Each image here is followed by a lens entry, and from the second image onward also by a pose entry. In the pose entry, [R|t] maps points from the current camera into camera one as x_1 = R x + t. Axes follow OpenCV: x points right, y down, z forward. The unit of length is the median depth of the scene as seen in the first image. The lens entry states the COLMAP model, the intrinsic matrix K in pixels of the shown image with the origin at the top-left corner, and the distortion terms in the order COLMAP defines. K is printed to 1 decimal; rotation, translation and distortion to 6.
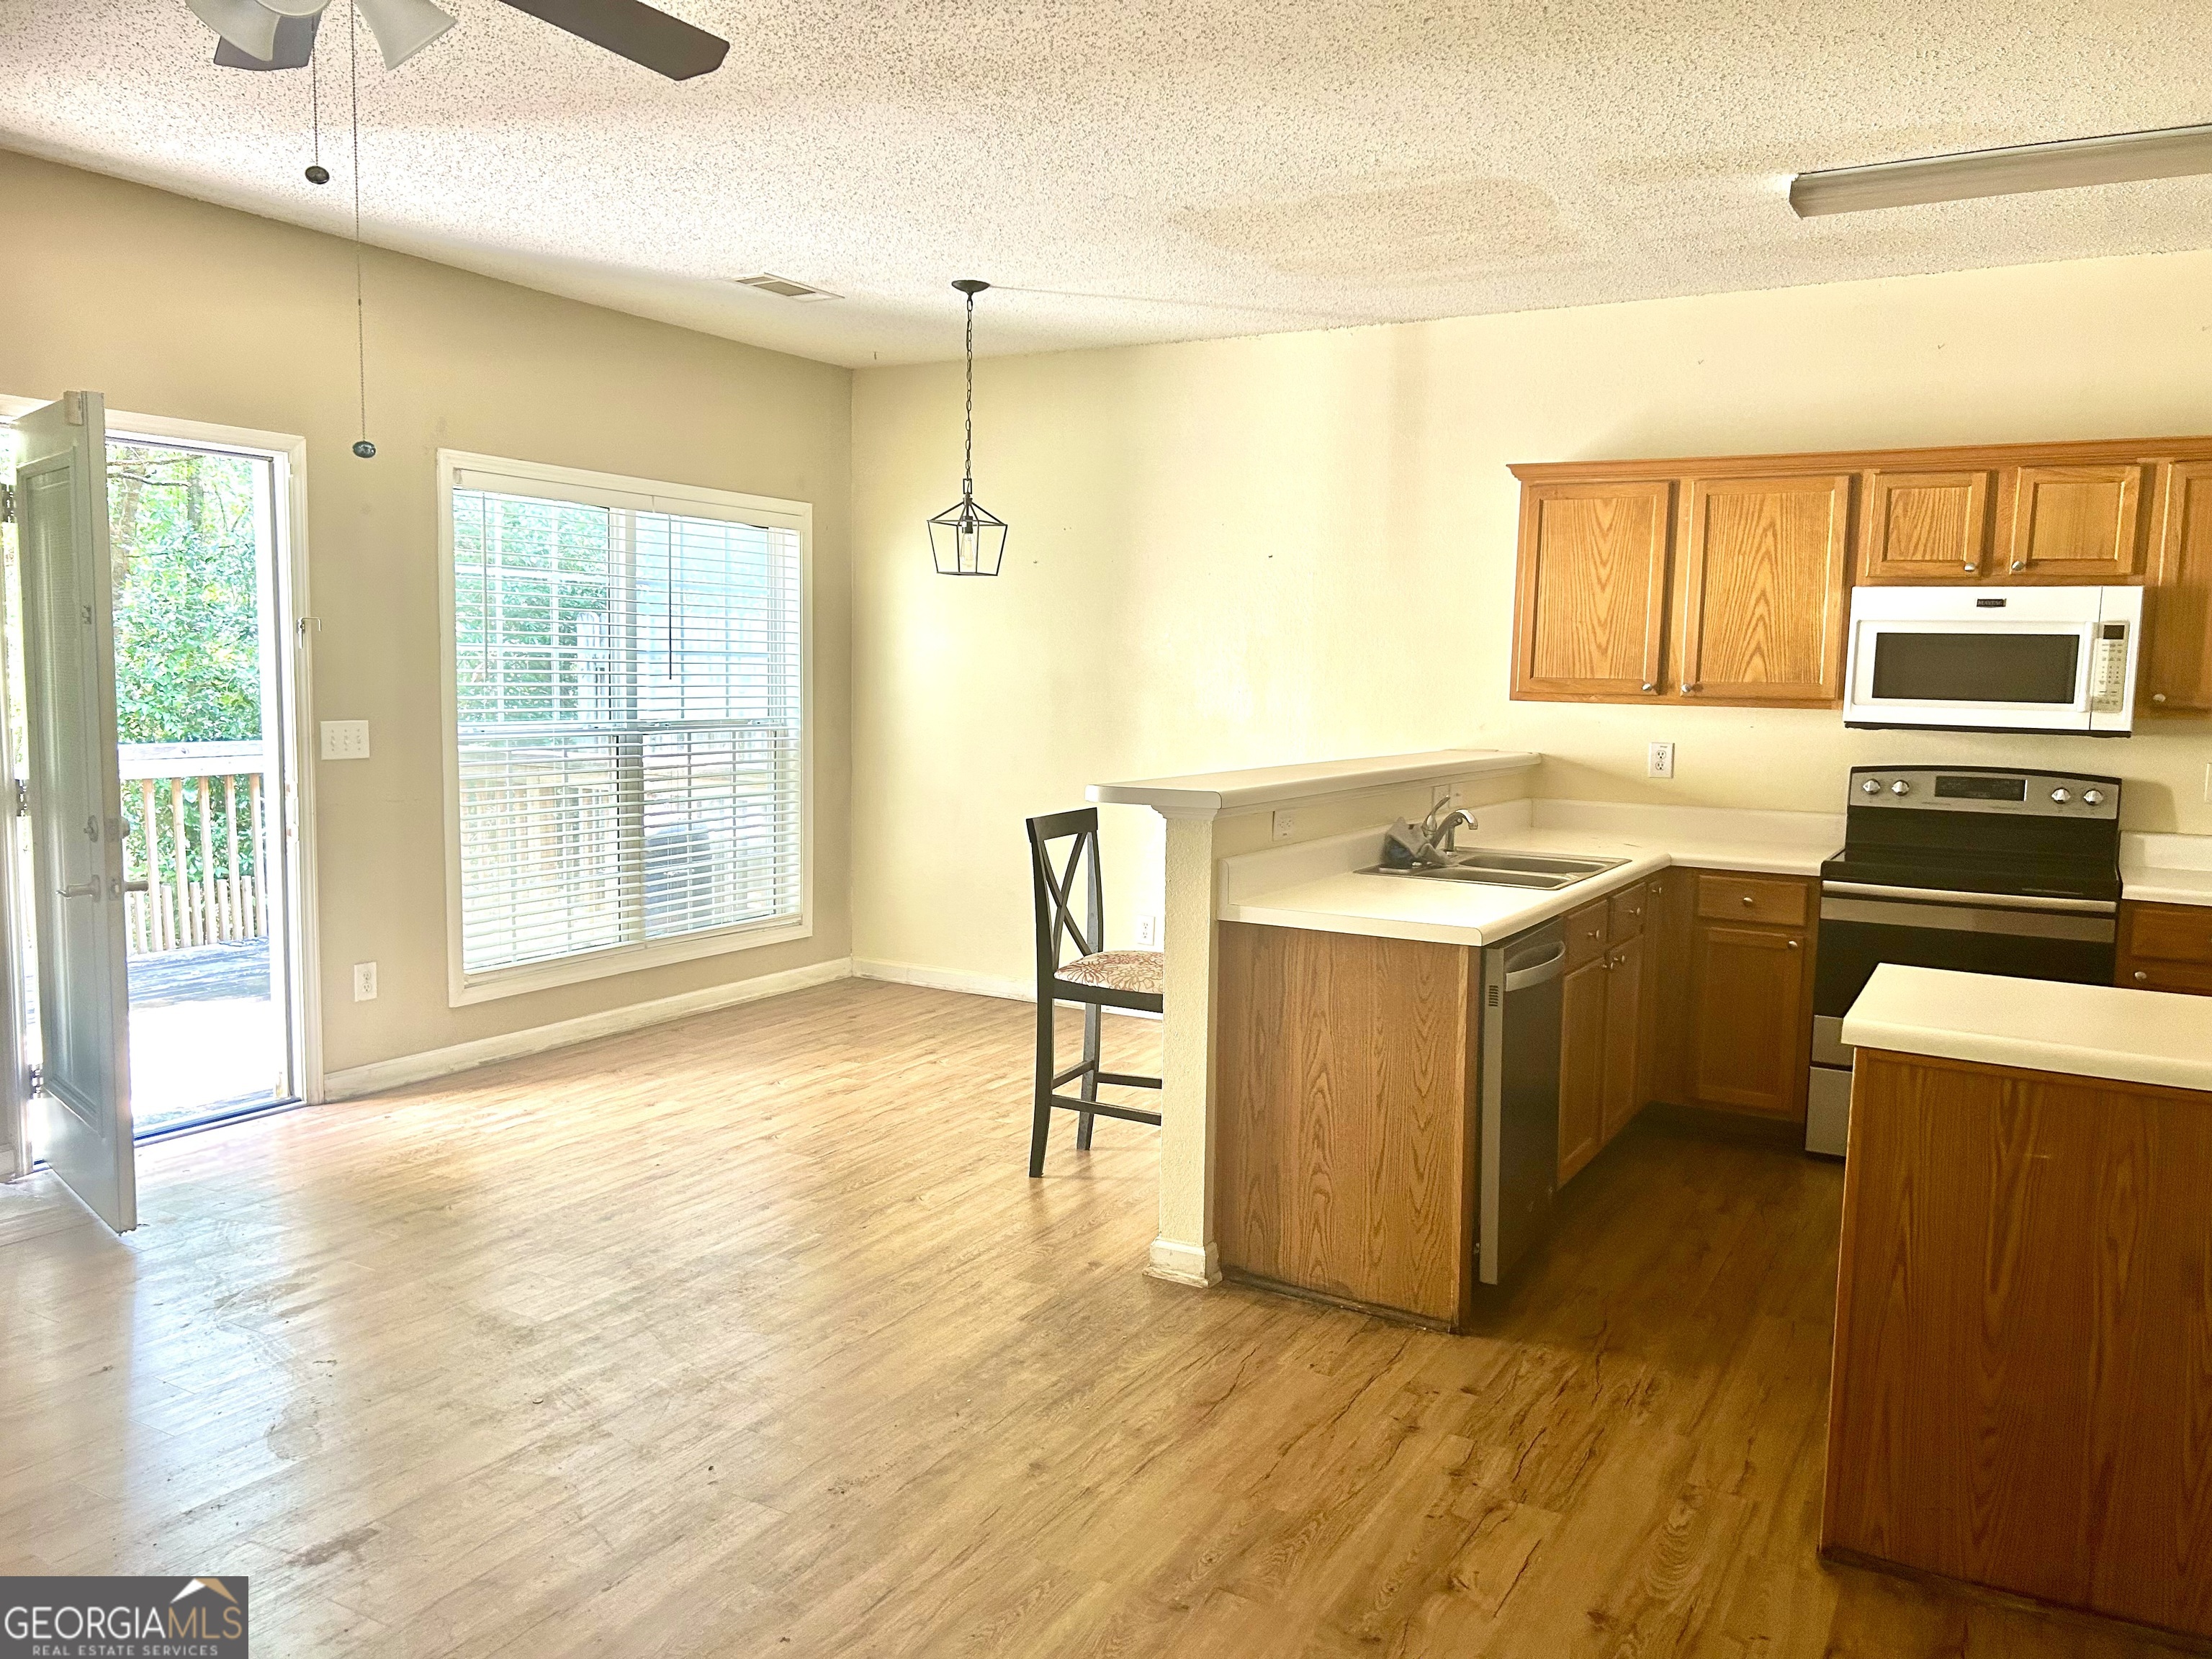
lens RADIAL K [[1668.4, 0, 1111.9], [0, 1668.4, 843.0], [0, 0, 1]] dist [0.061775, -0.047909]
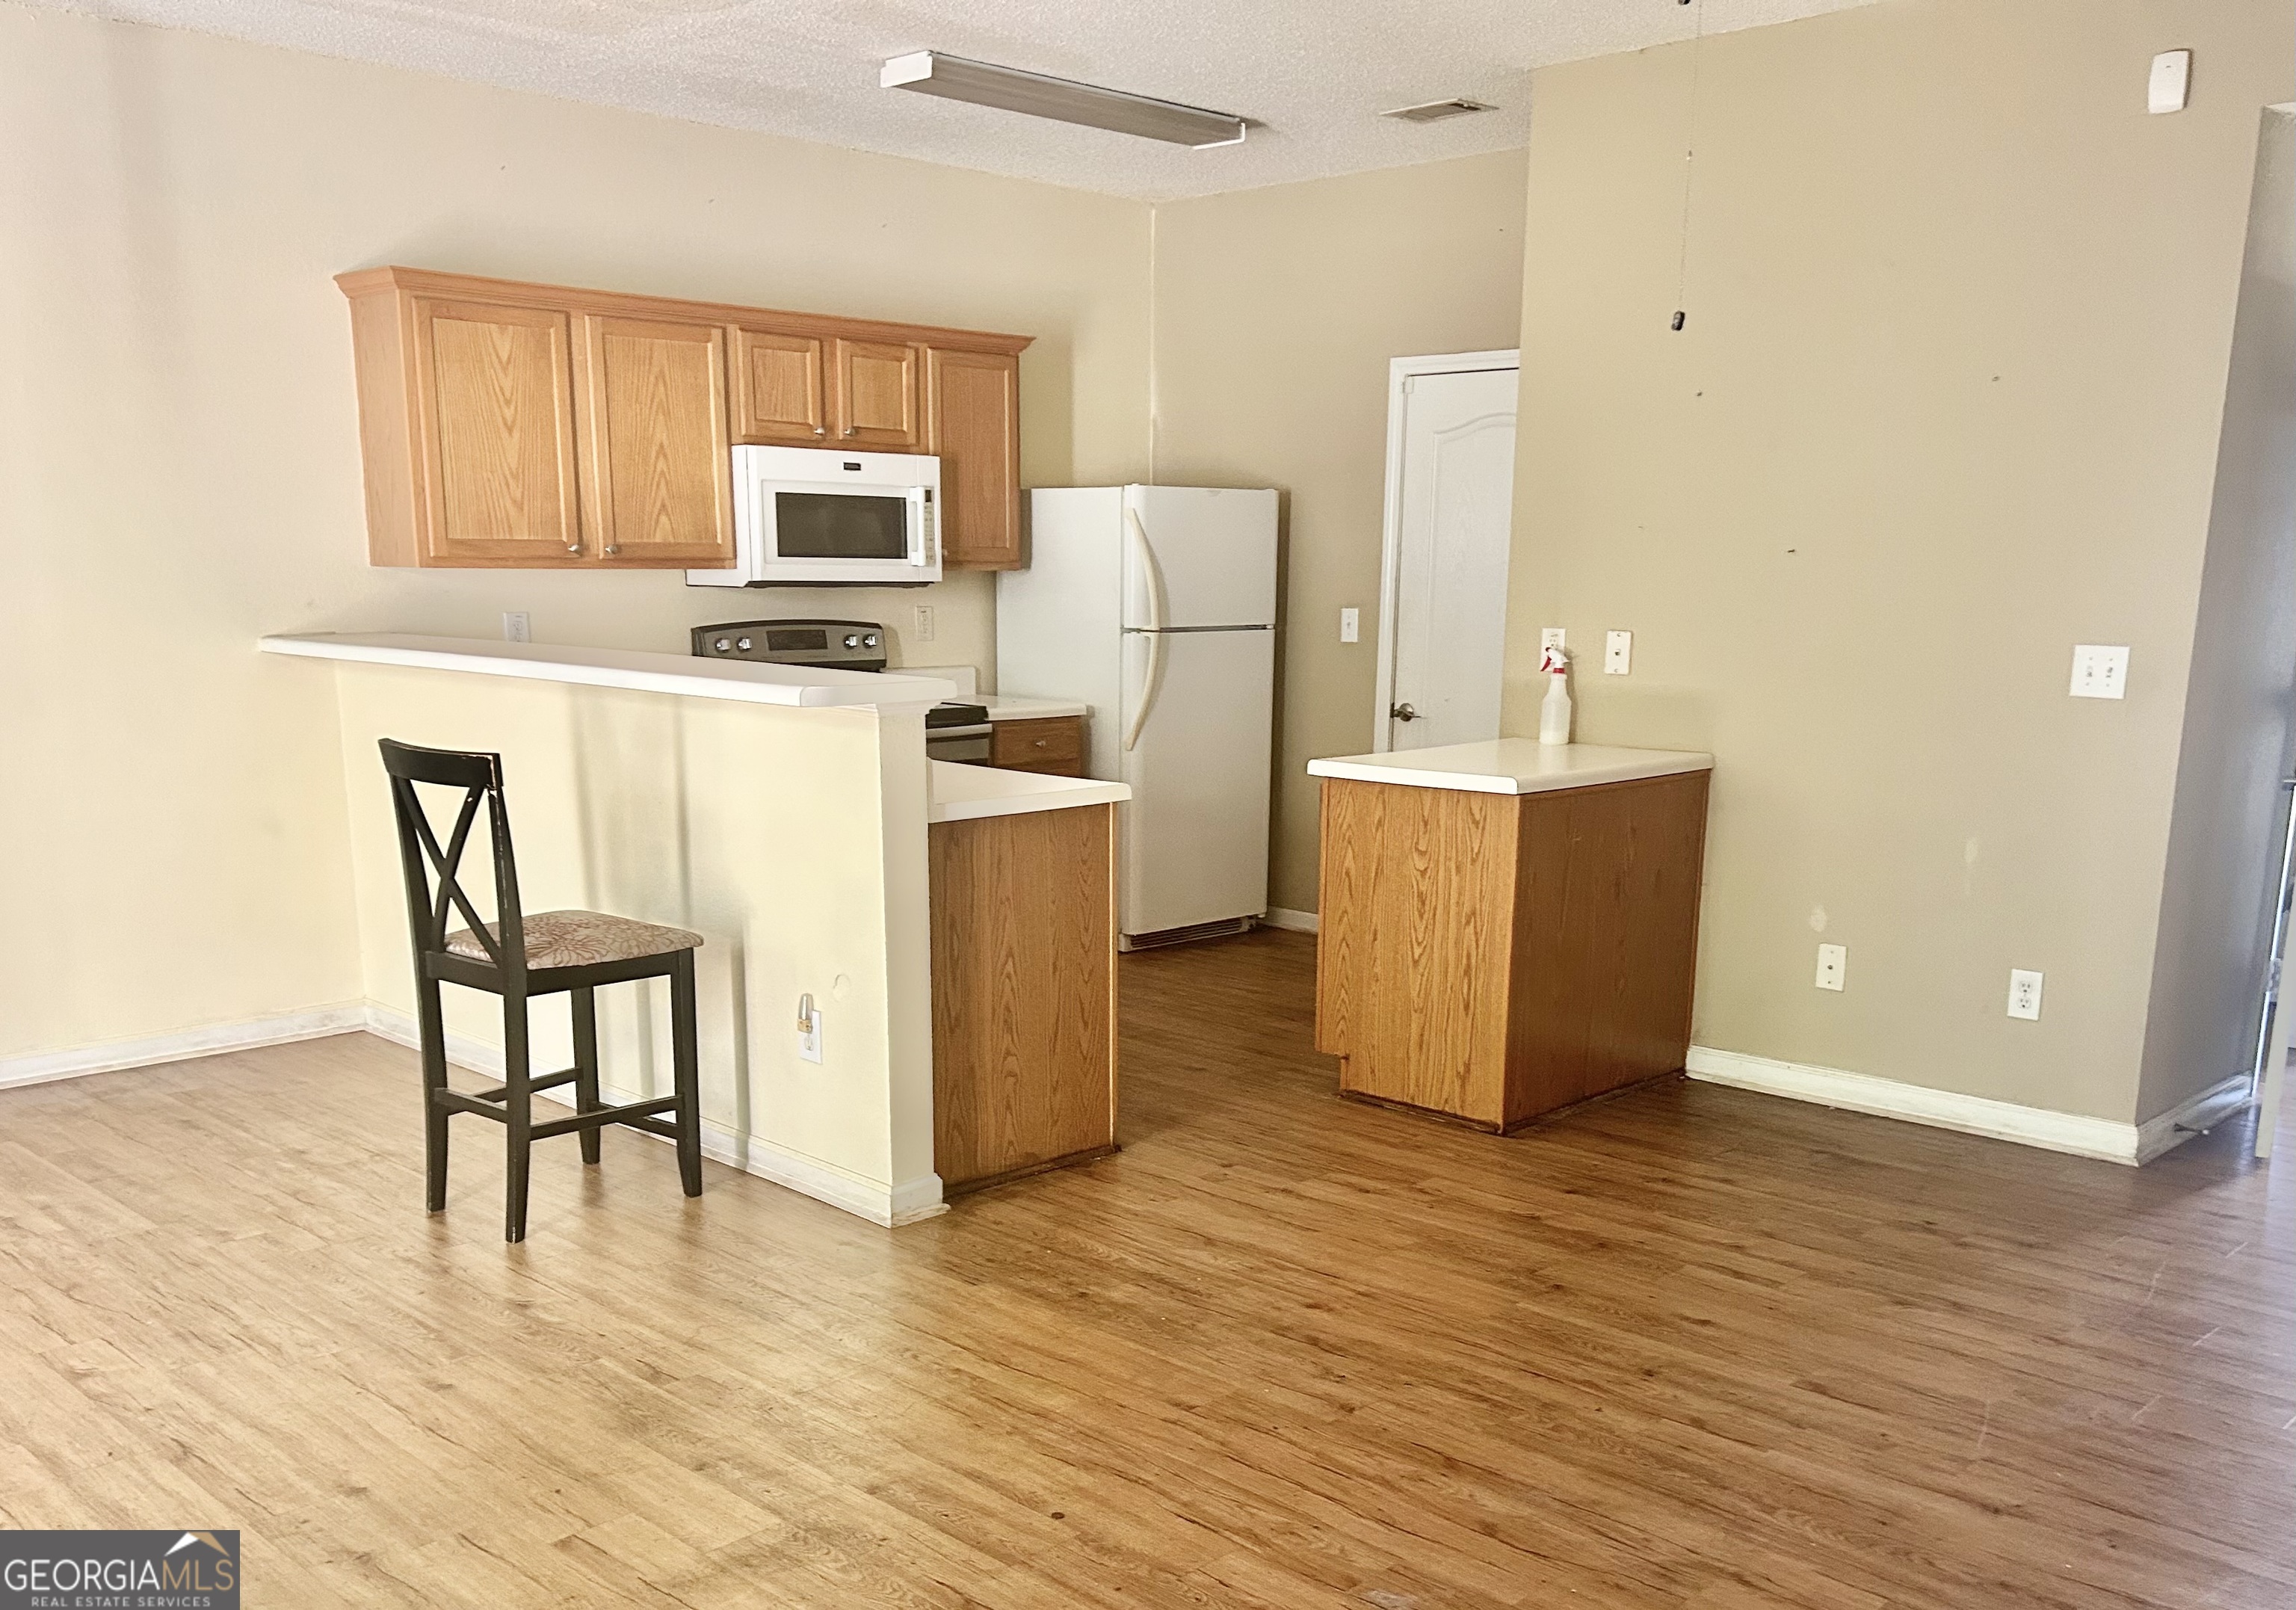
lens RADIAL K [[2050.4, 0, 1114.3], [0, 2050.4, 1009.4], [0, 0, 1]] dist [0.159968, -0.241028]
pose [[0.261260, -0.235878, 0.936005, -0.981357], [0.101708, 0.971012, 0.216311, -0.089446], [-0.959895, 0.038686, 0.277678, 0.574316]]
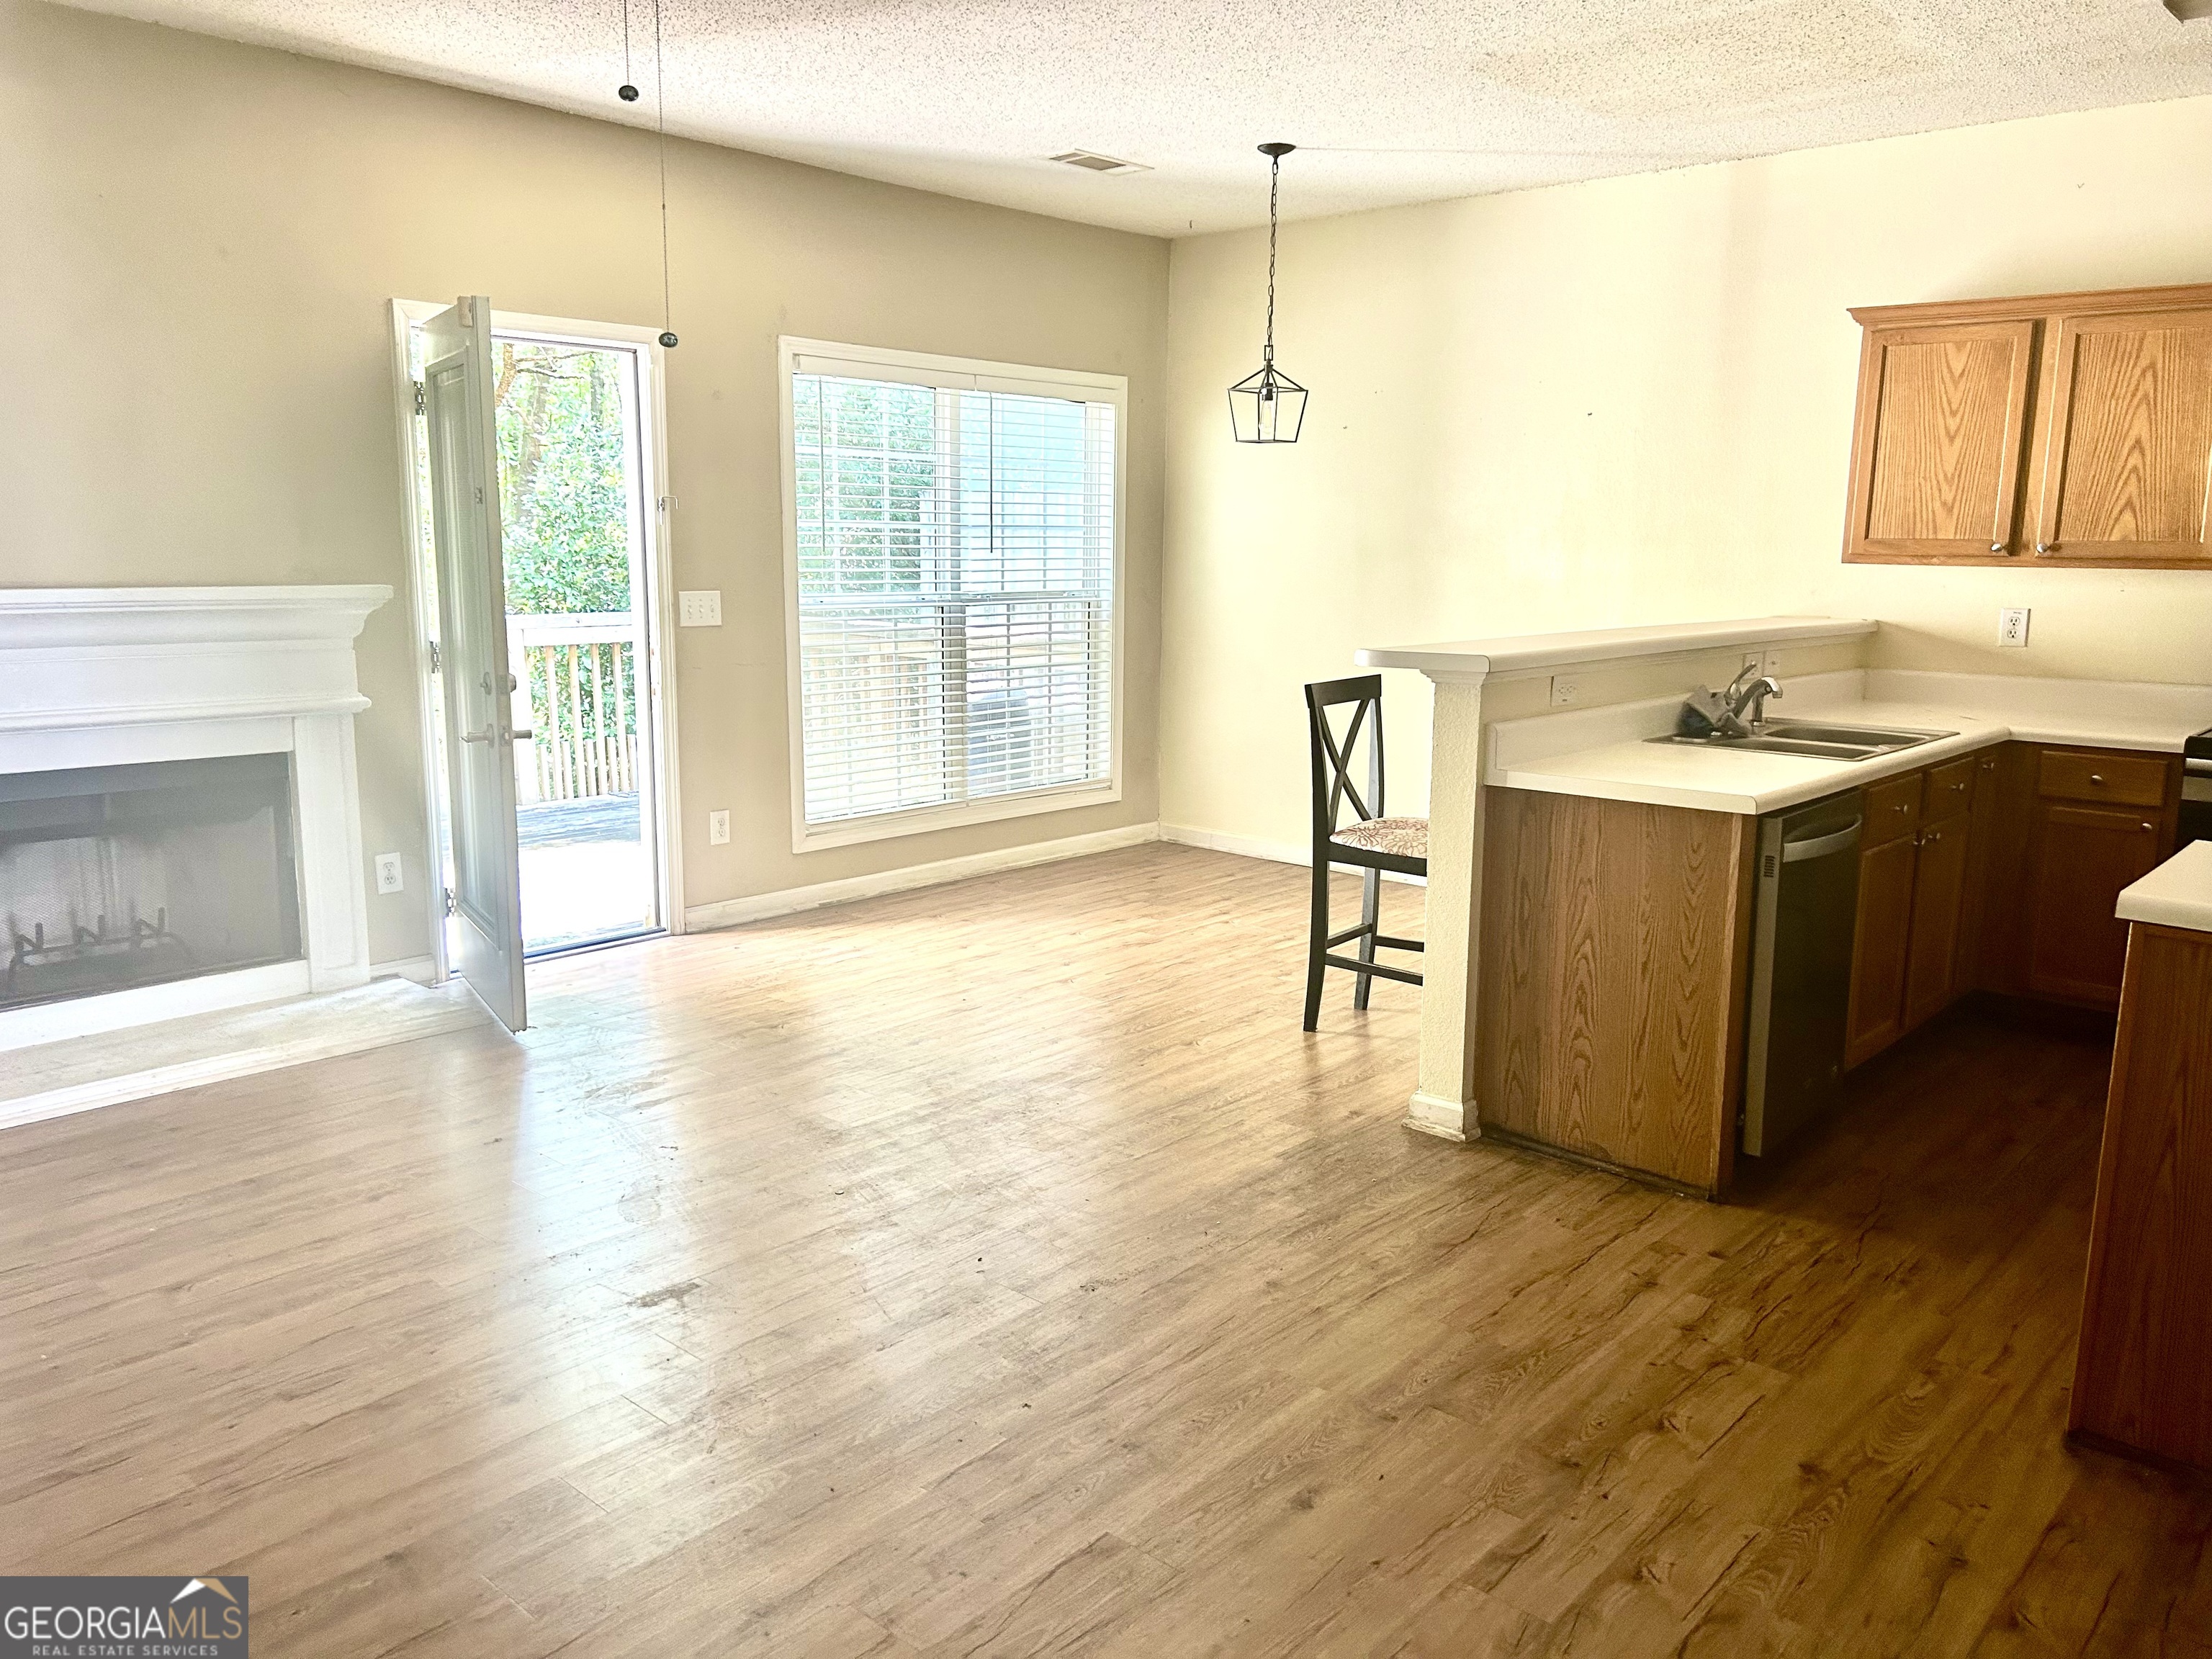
lens RADIAL K [[1663.5, 0, 1106.0], [0, 1663.5, 829.5], [0, 0, 1]] dist [0.089992, -0.090350]
pose [[0.978151, 0.026393, -0.206214, 0.047825], [-0.012768, 0.997663, 0.067127, 0.008022], [0.207503, -0.063027, 0.976202, -0.034654]]
